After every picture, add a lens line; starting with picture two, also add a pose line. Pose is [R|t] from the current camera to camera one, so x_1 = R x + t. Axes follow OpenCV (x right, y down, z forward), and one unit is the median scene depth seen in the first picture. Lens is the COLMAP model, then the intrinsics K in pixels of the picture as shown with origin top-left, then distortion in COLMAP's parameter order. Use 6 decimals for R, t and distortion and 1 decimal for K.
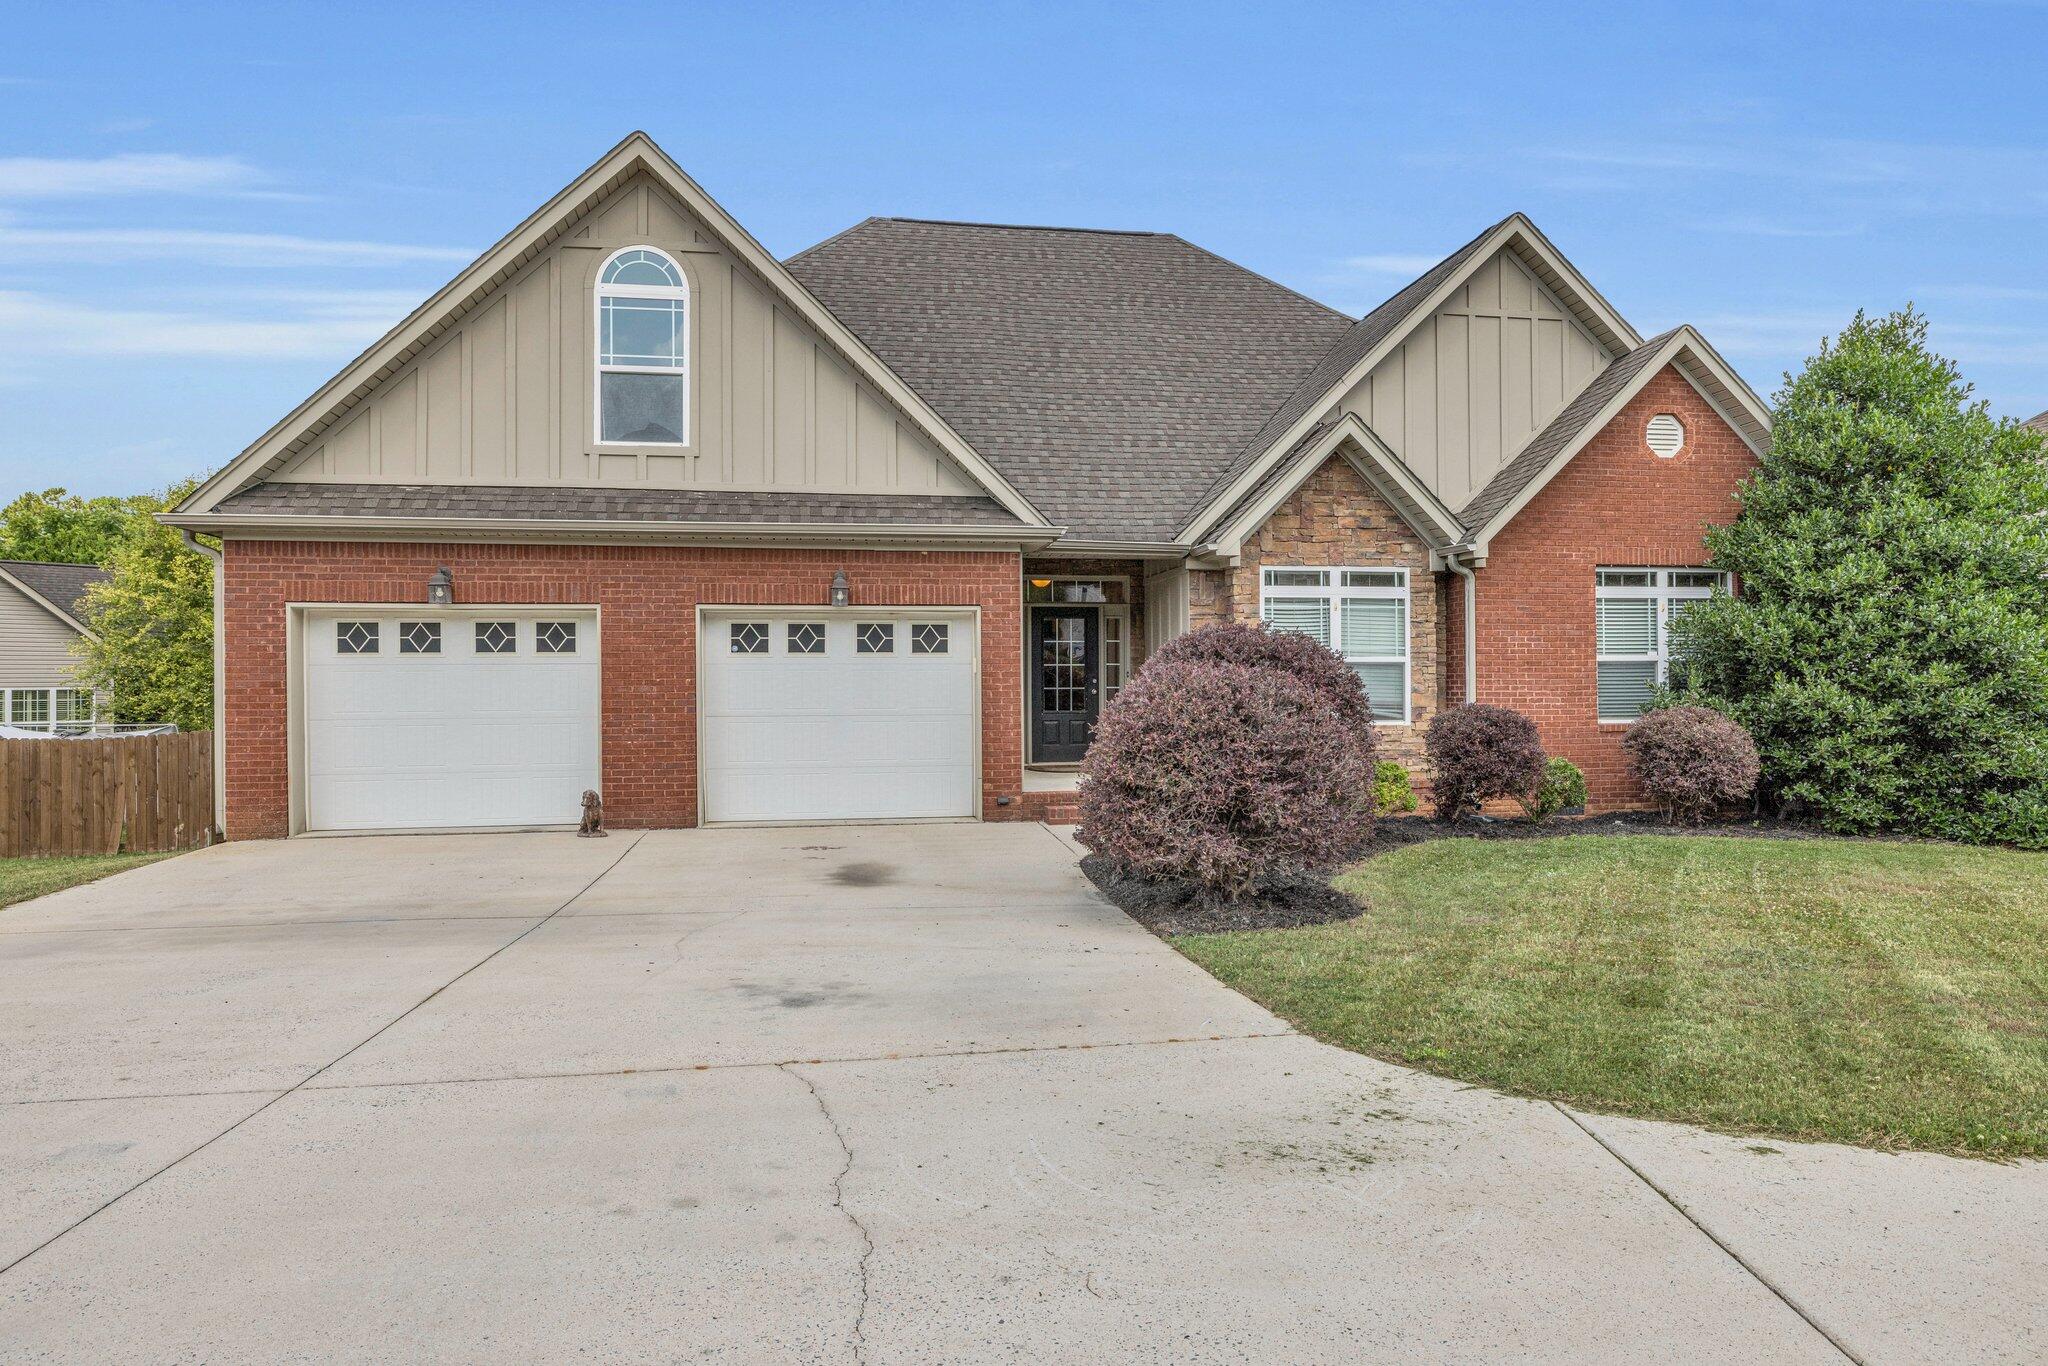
lens RADIAL K [[1235.6, 0, 1019.8], [0, 1235.6, 672.3], [0, 0, 1]] dist [-0.004479, 0.002767]
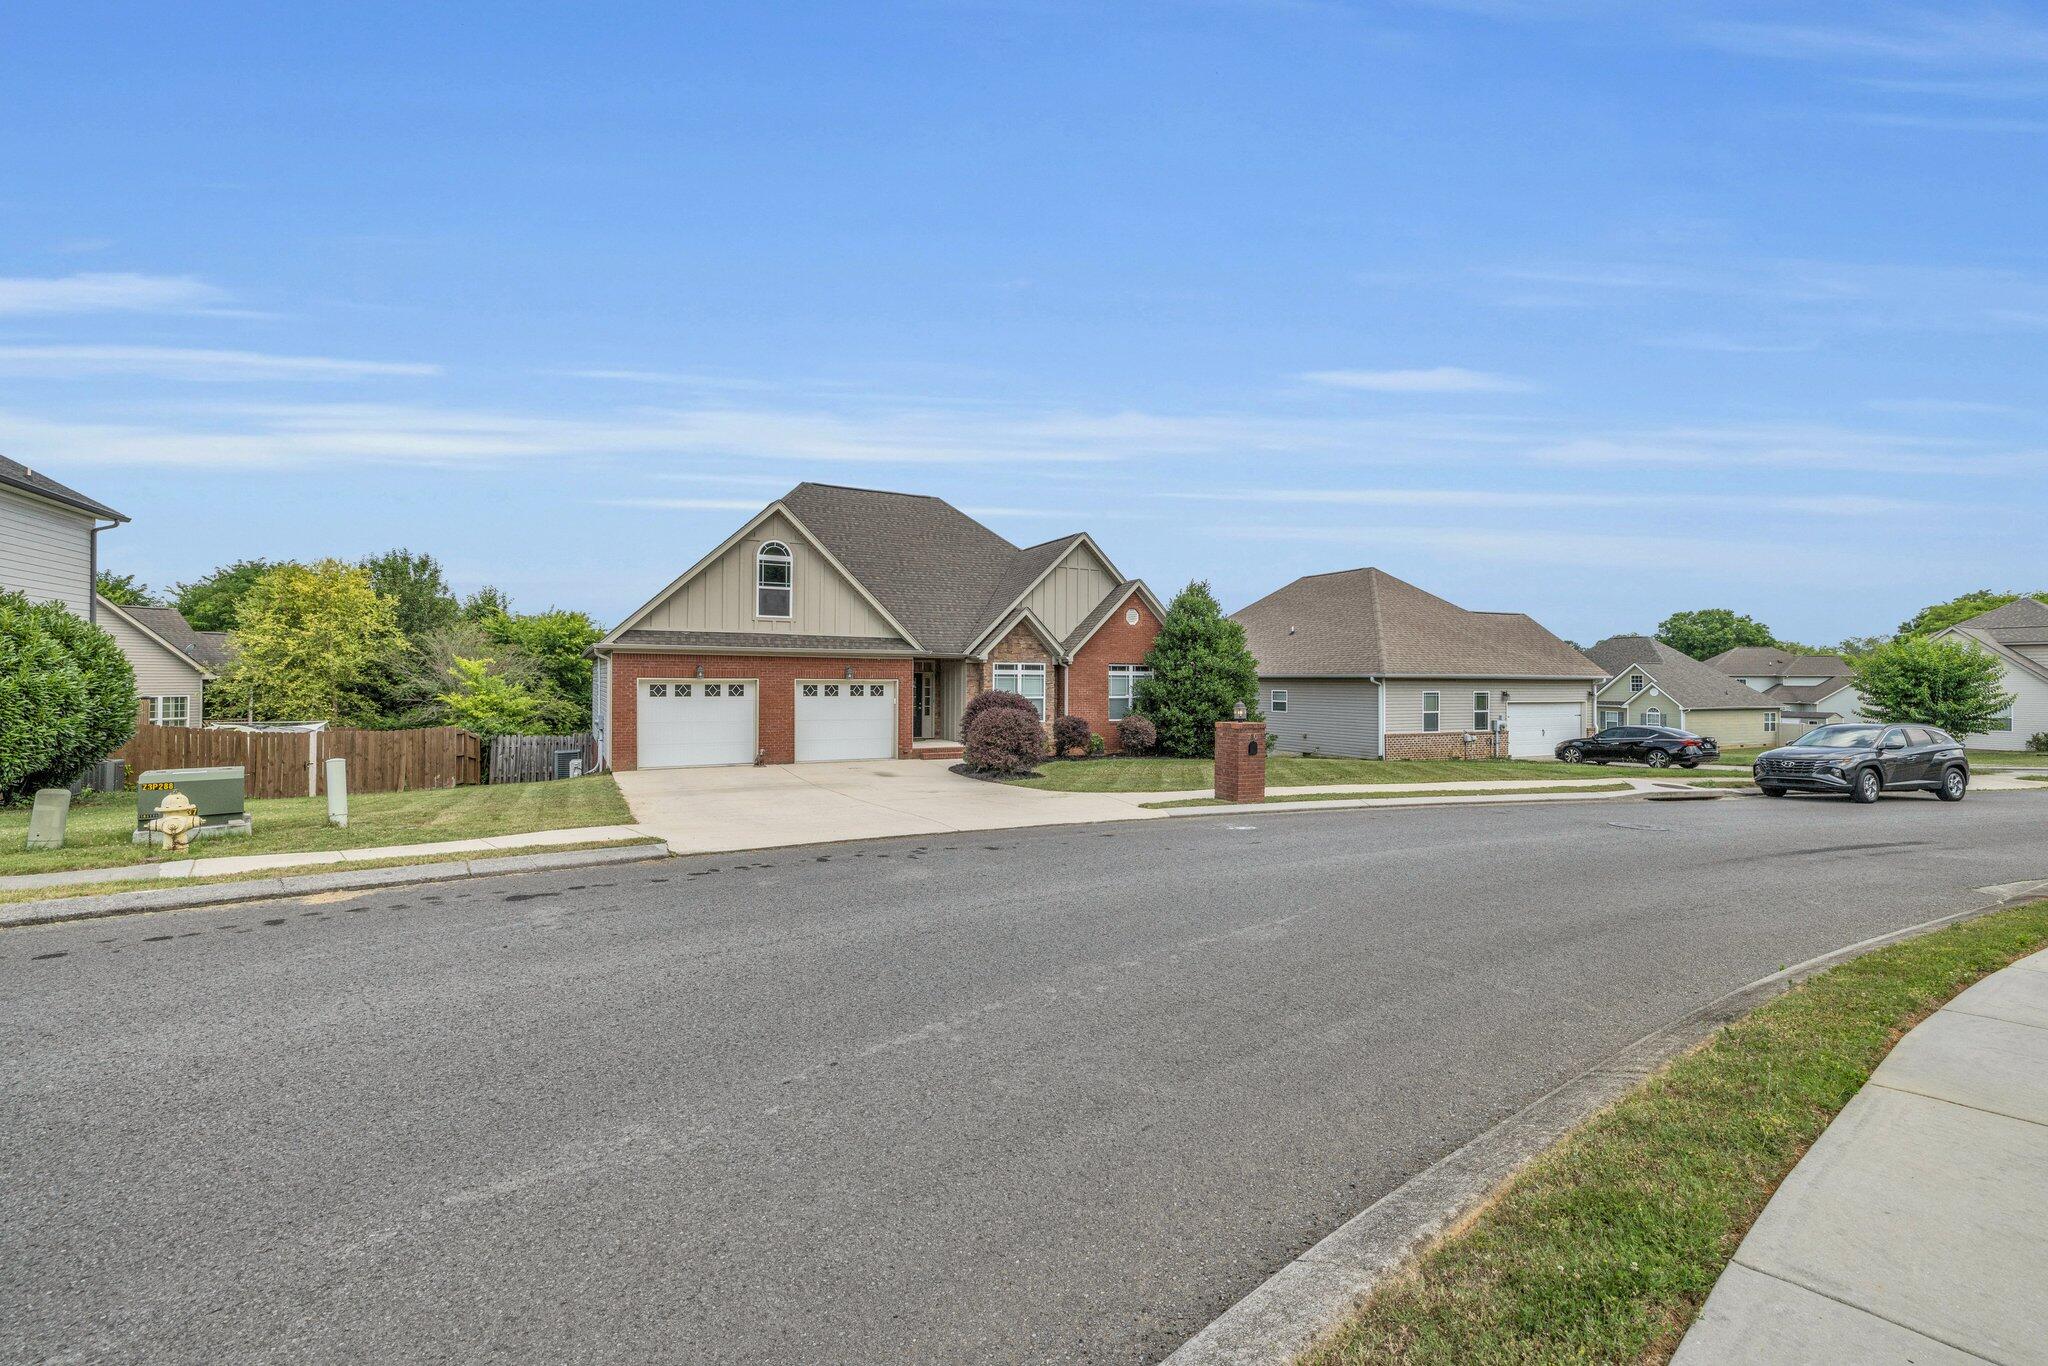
lens RADIAL K [[872.8, 0, 1032.0], [0, 872.8, 676.8], [0, 0, 1]] dist [0.002722, -0.000388]
pose [[0.944142, 0.011153, 0.329351, -0.379918], [-0.012342, 0.999923, 0.001520, -0.064806], [-0.329308, -0.005500, 0.944206, -0.883562]]
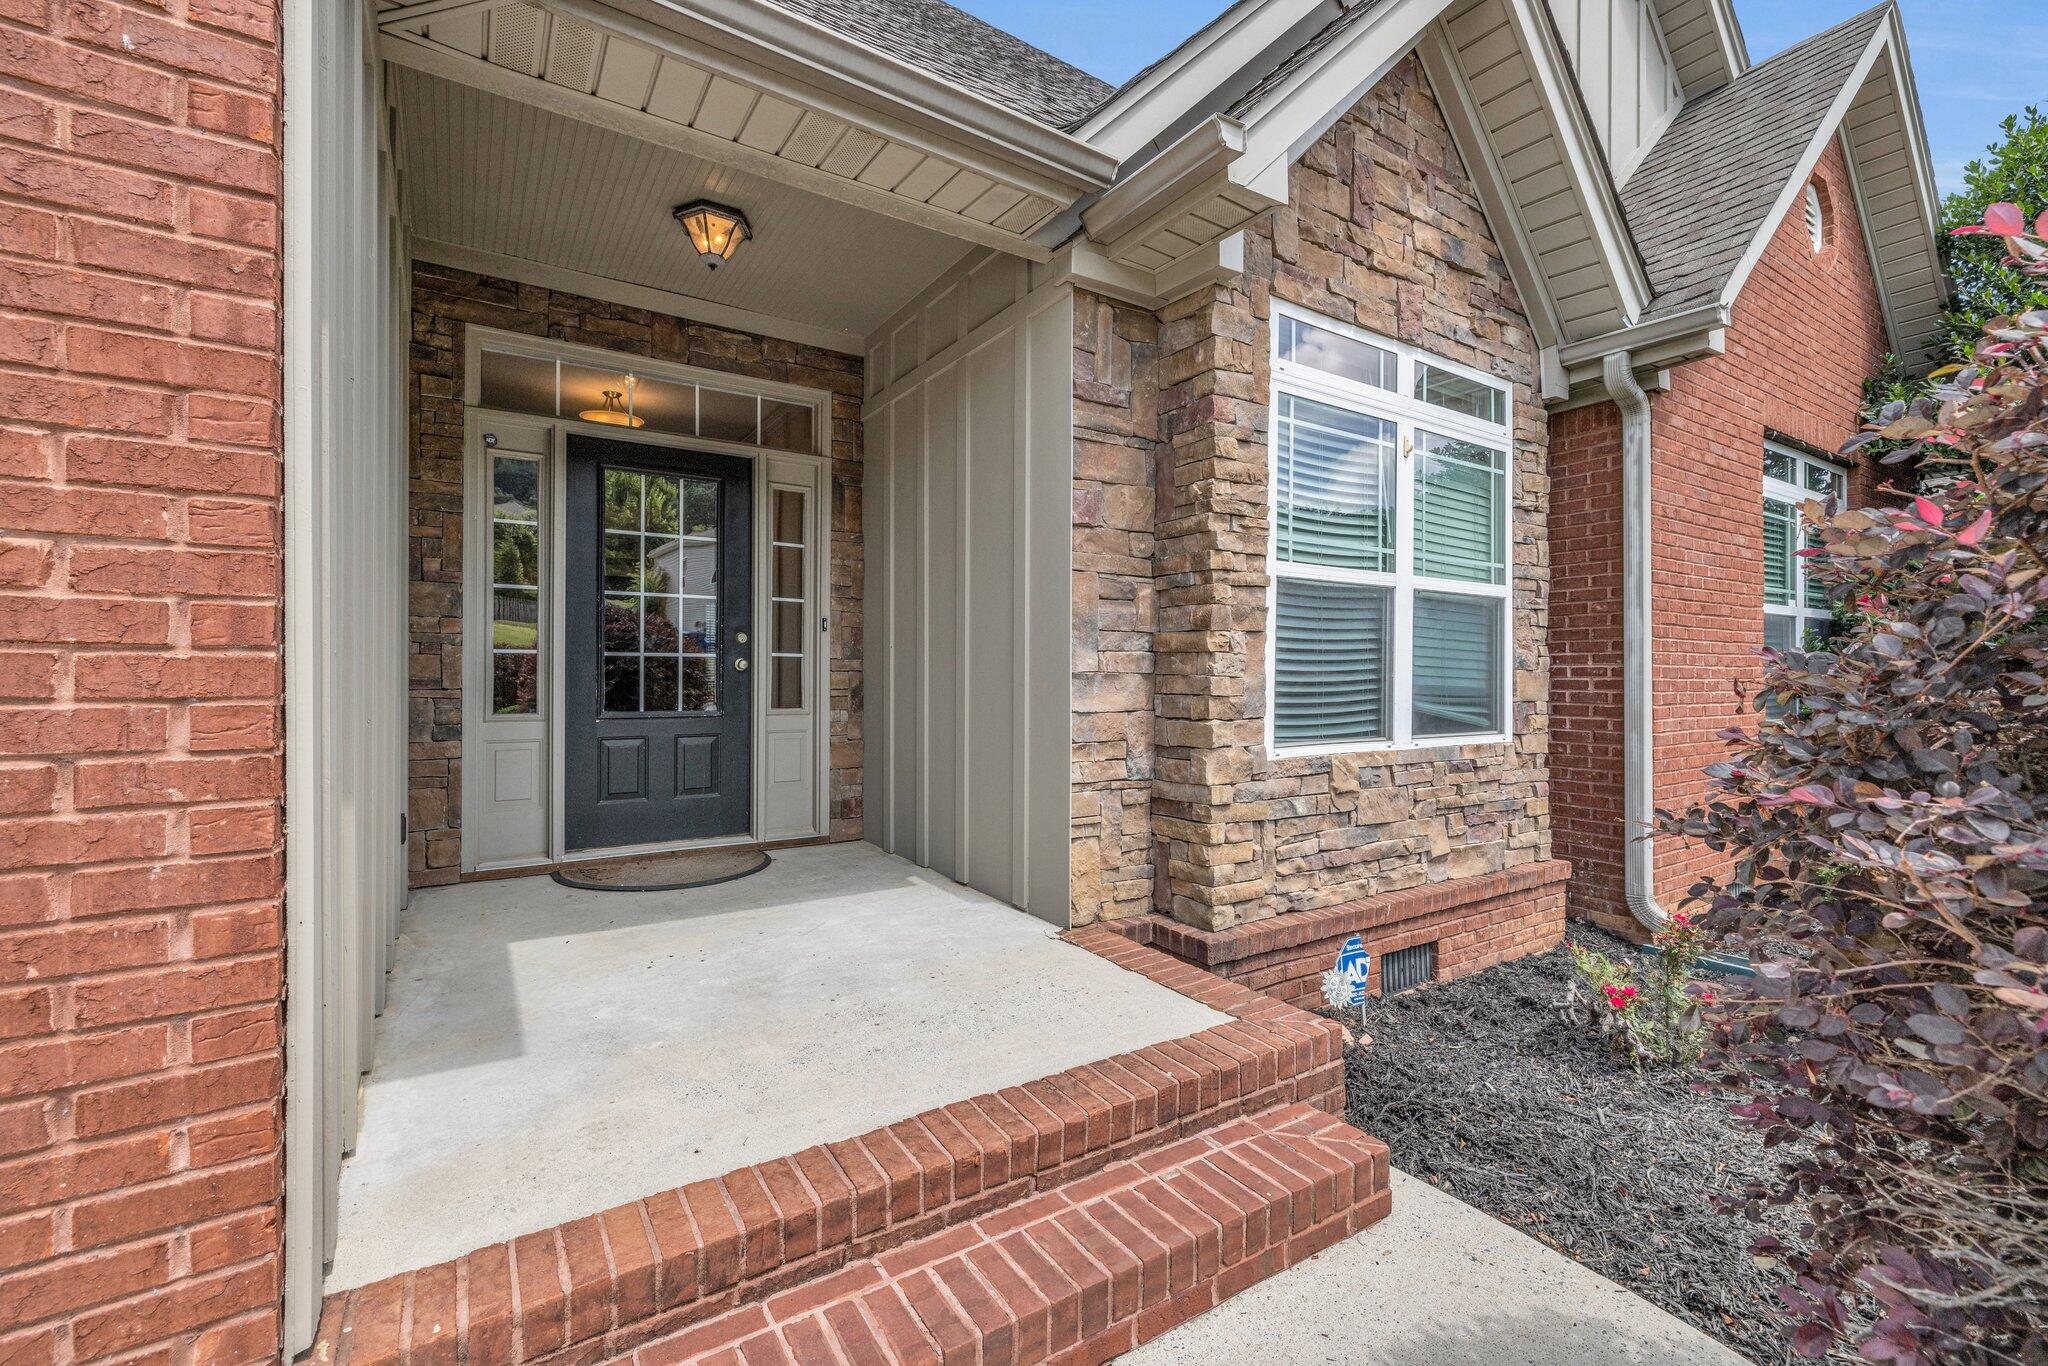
lens RADIAL K [[872.8, 0, 1036.1], [0, 872.8, 671.0], [0, 0, 1]] dist [0.002722, -0.000388]
pose [[0.911969, 0.006206, 0.410212, 0.038137], [-0.010091, 0.999922, 0.007306, 0.019158], [-0.410135, -0.010802, 0.911961, 0.879760]]
